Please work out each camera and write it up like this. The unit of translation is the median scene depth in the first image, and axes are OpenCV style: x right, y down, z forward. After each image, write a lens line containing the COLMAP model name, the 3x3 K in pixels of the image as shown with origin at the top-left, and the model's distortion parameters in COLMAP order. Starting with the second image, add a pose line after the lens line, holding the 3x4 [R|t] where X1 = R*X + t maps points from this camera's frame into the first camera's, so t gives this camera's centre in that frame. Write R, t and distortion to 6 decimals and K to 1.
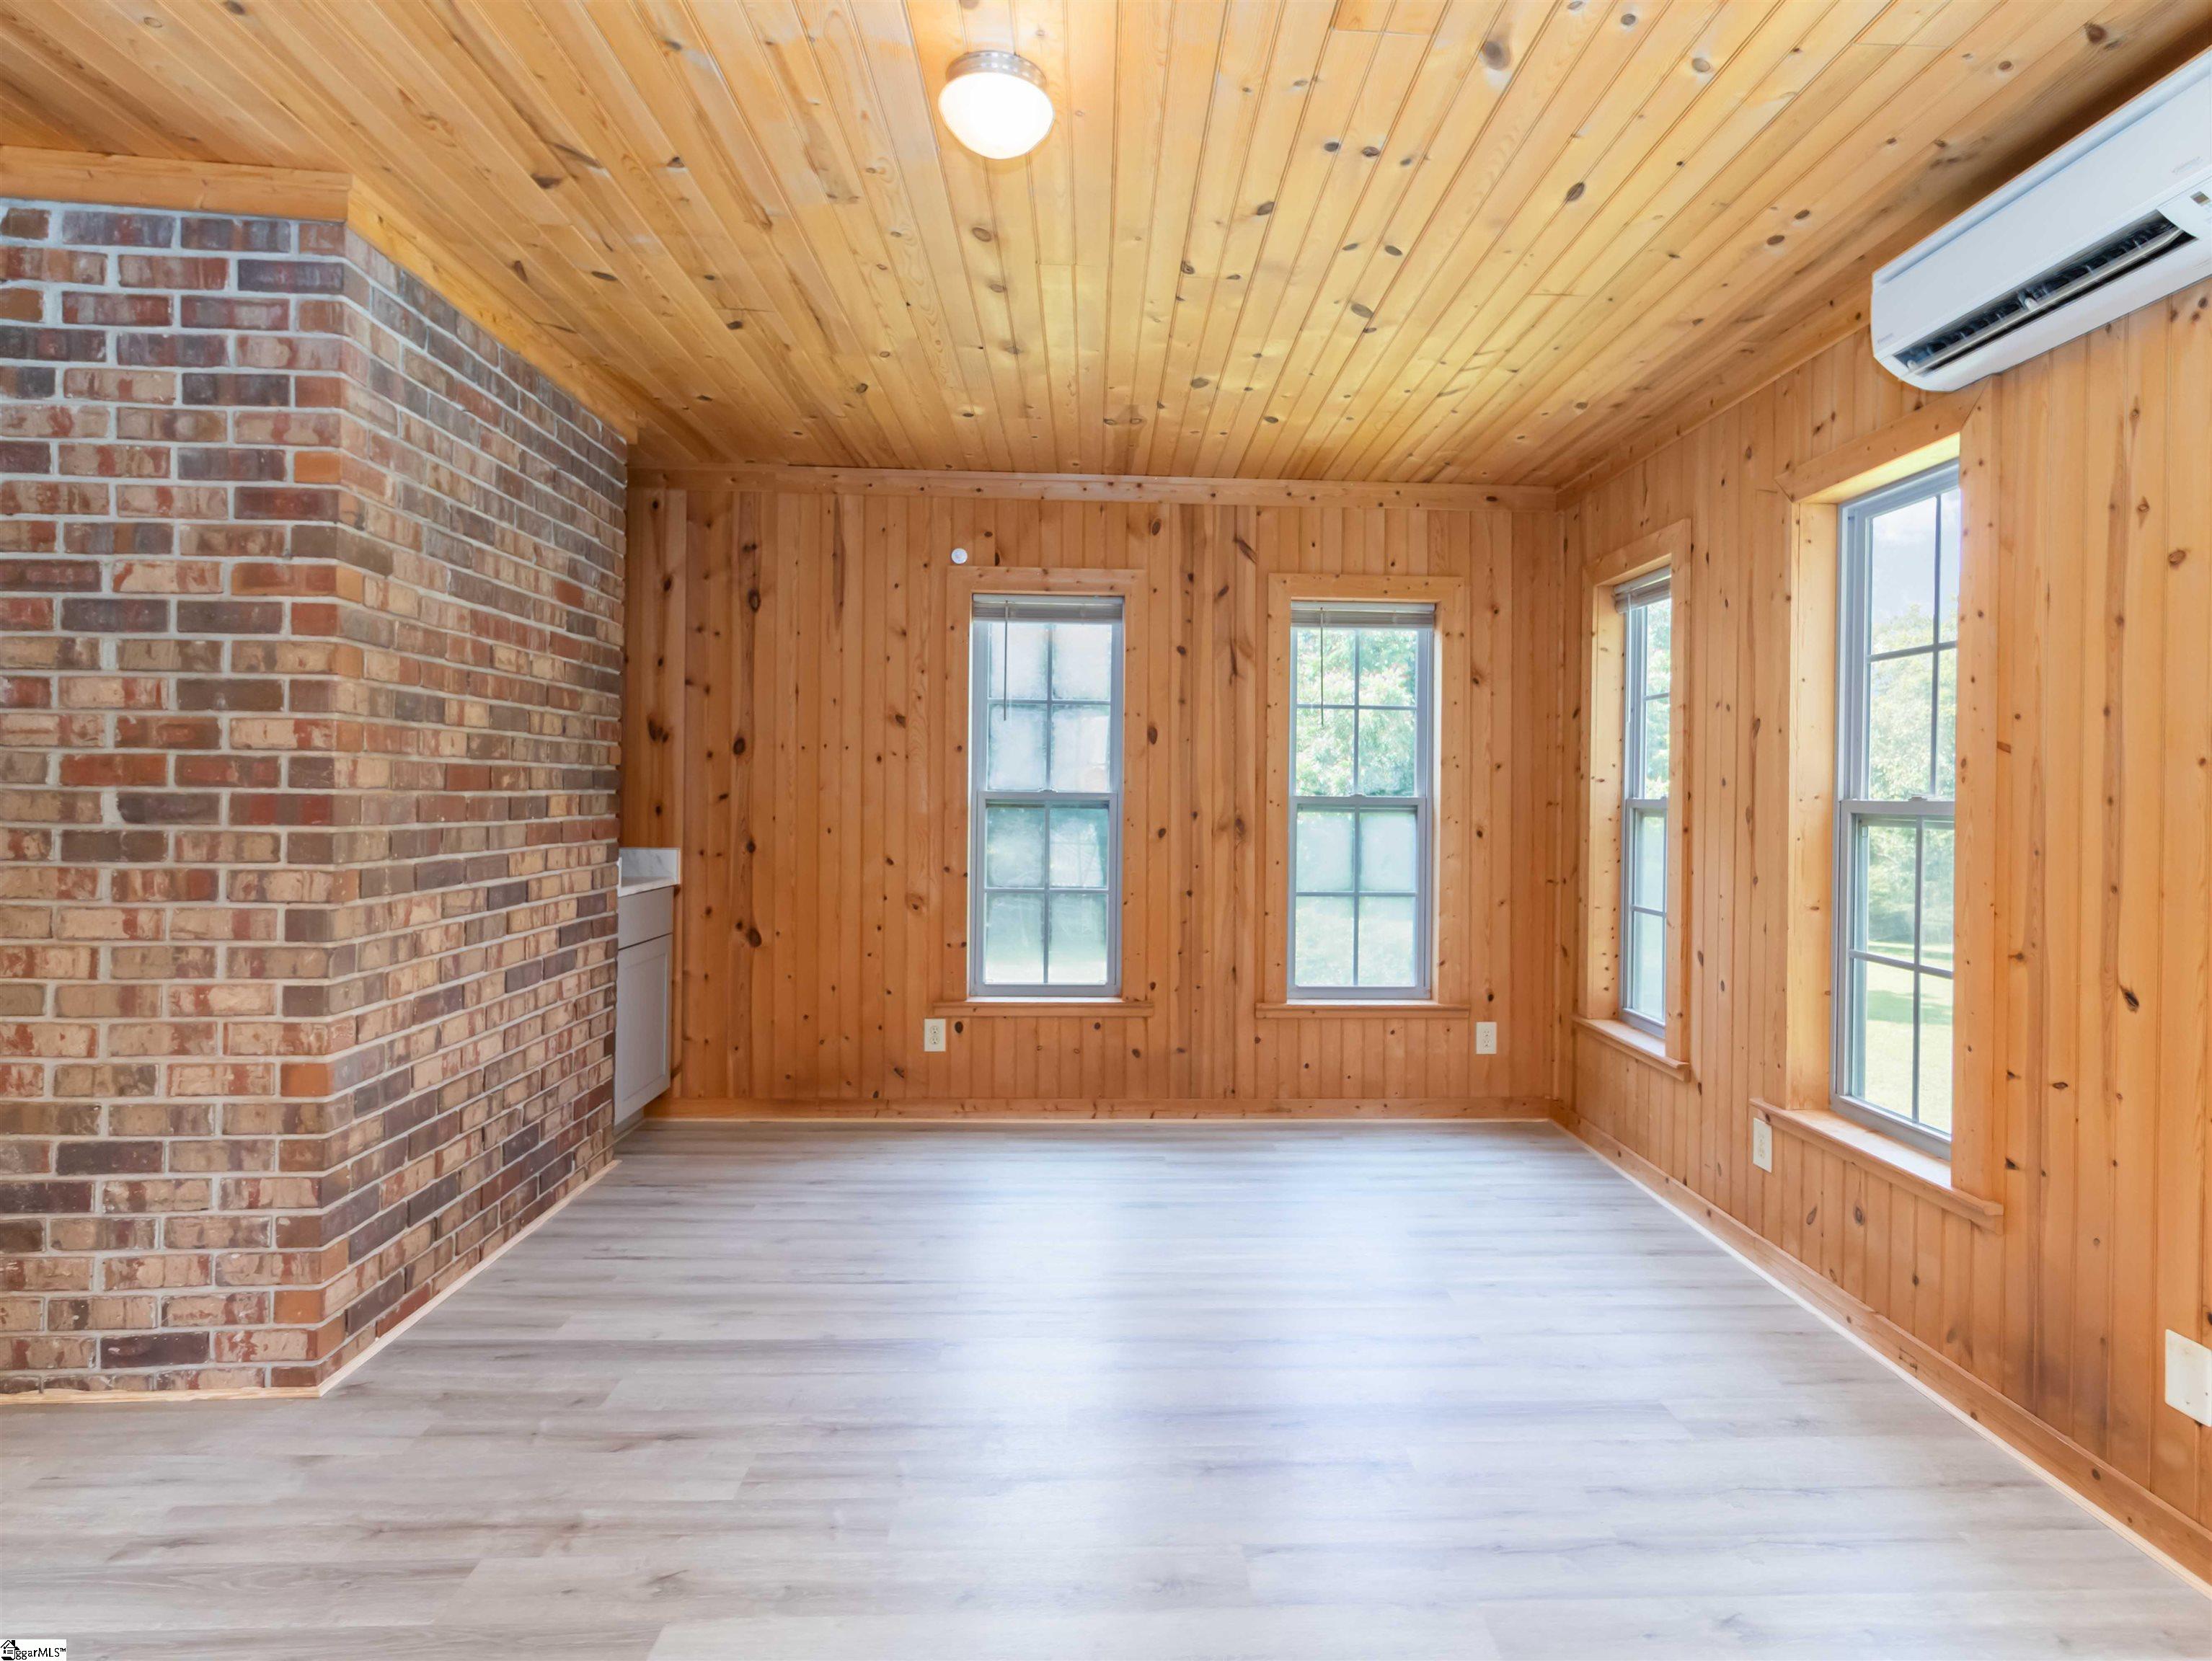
lens RADIAL K [[1195.6, 0, 1114.3], [0, 1195.6, 820.7], [0, 0, 1]] dist [0.001070, 0.001962]
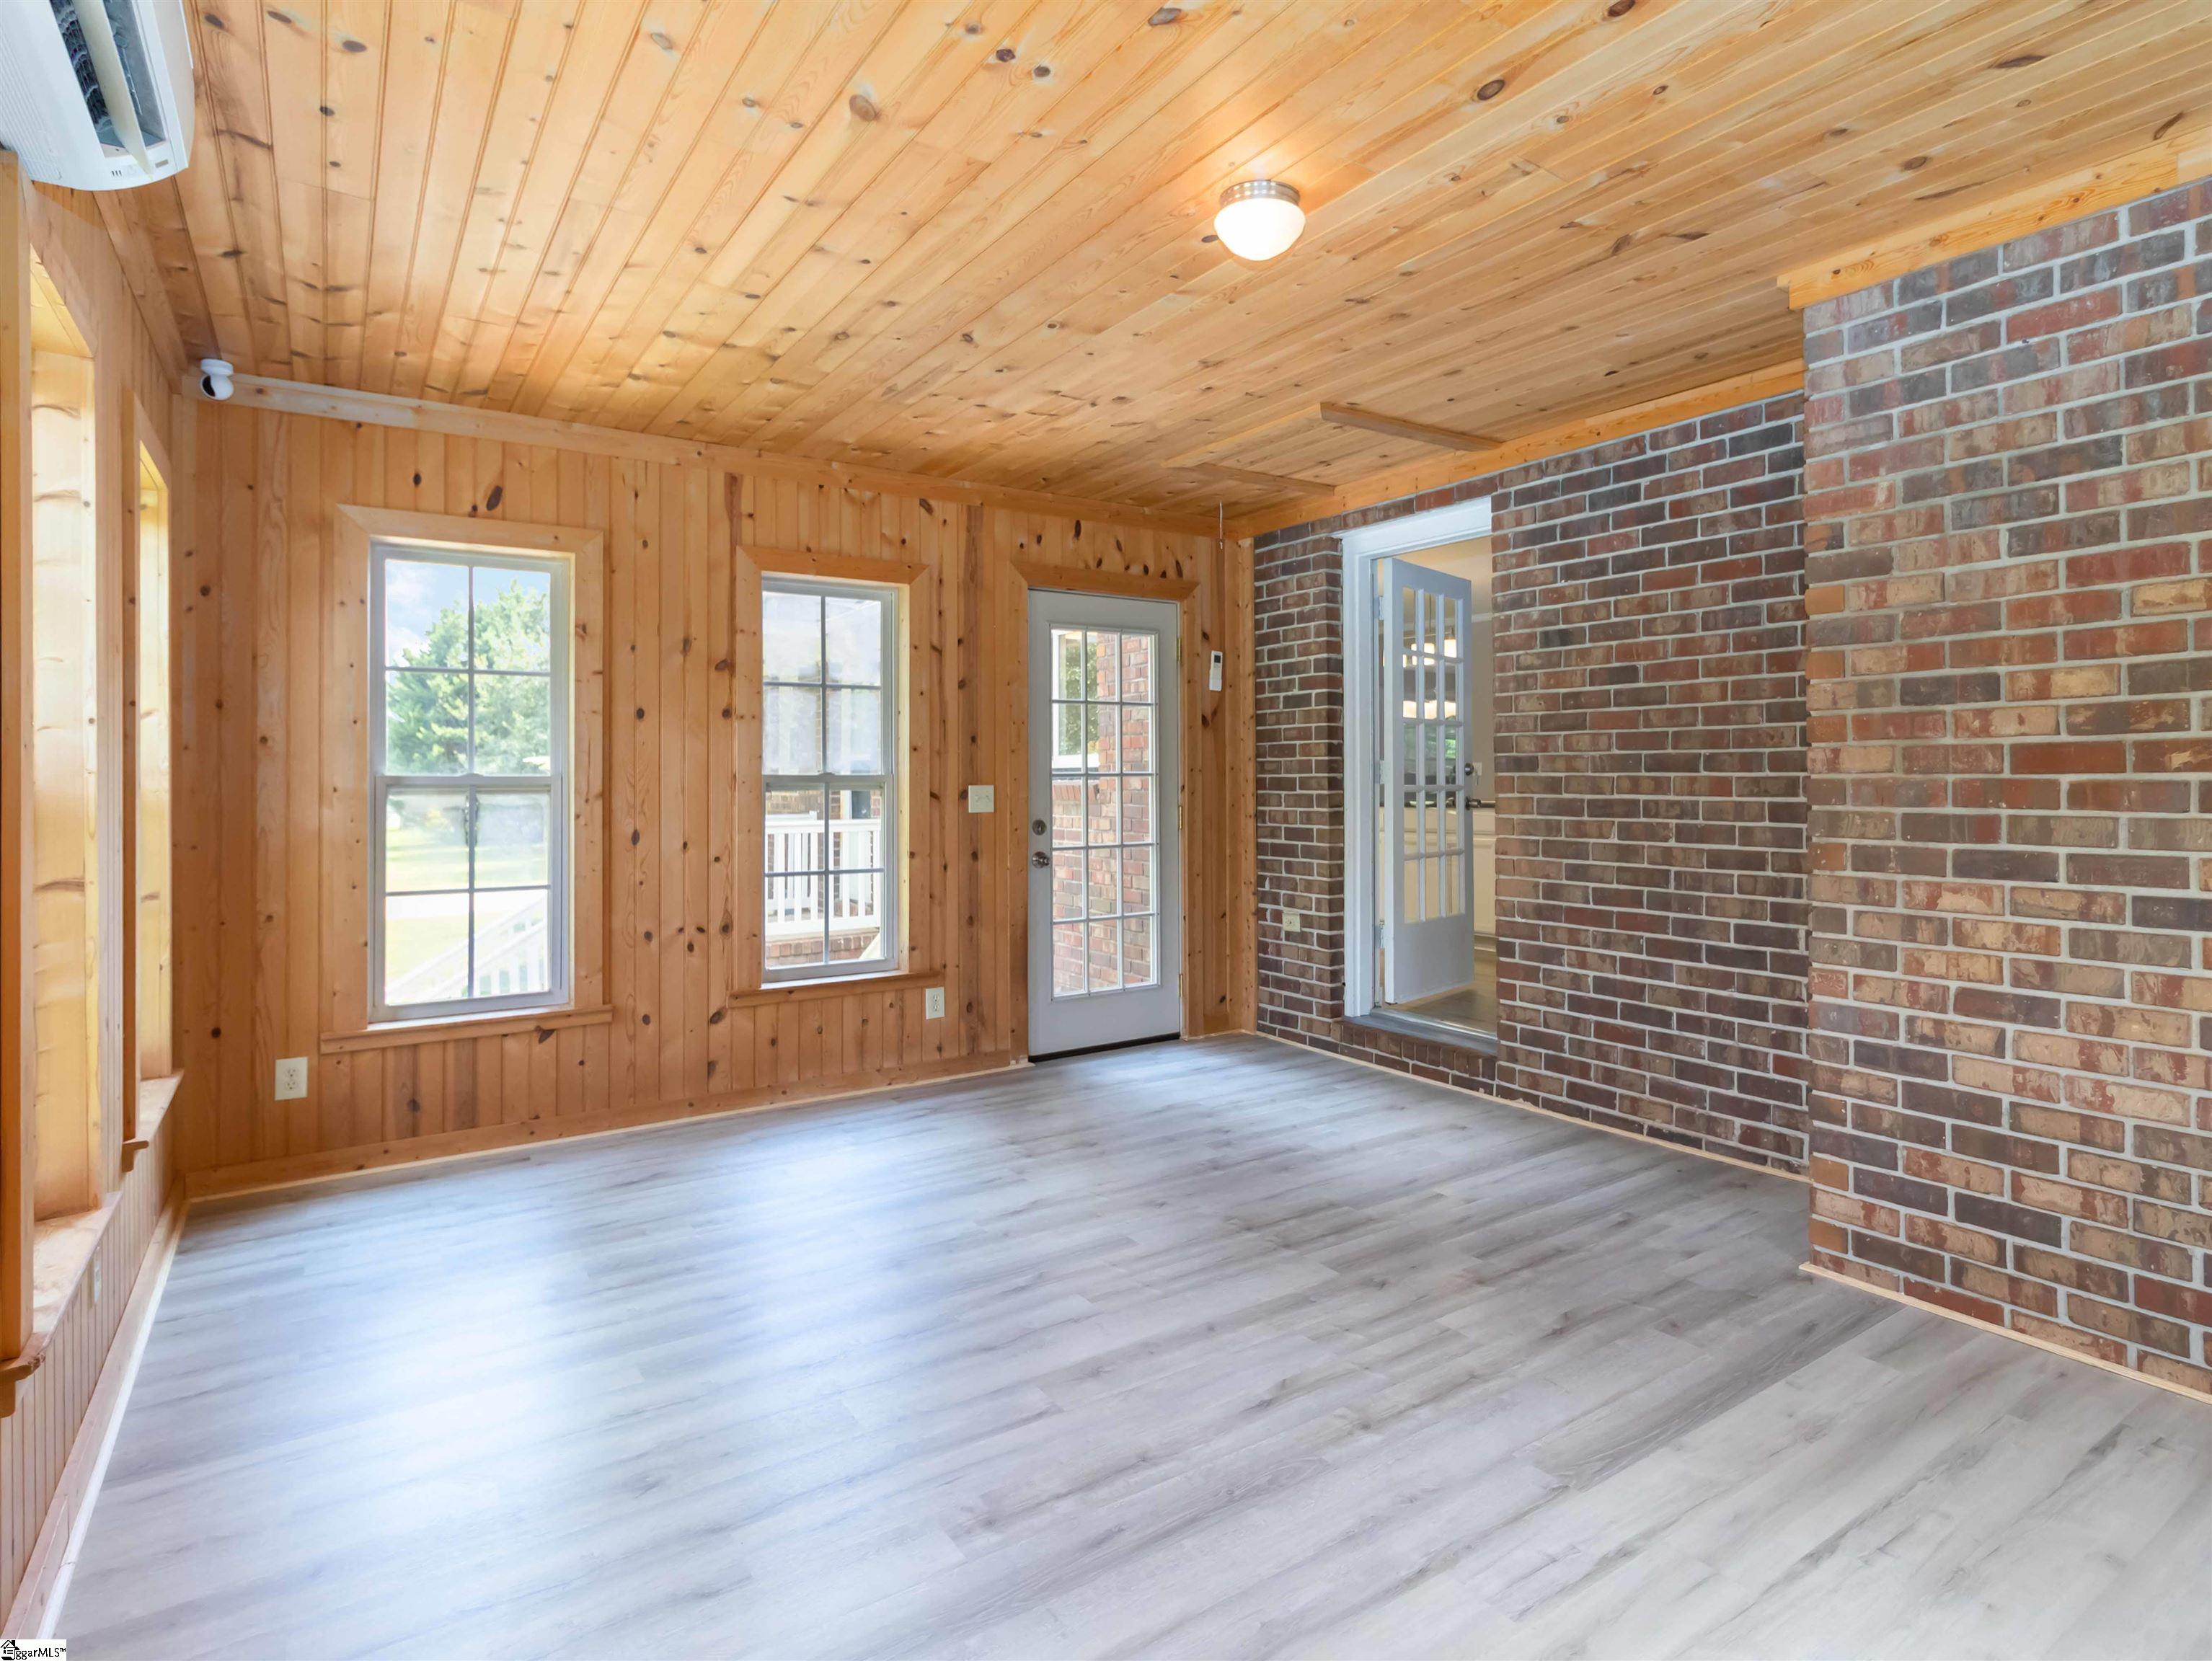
lens RADIAL K [[1195.6, 0, 1184.1], [0, 1195.6, 780.4], [0, 0, 1]] dist [0.001070, 0.001962]
pose [[-0.822991, -0.001772, -0.568052, 0.492660], [-0.012659, 0.999804, 0.015220, -0.027102], [0.567914, 0.019717, -0.822852, 1.454789]]
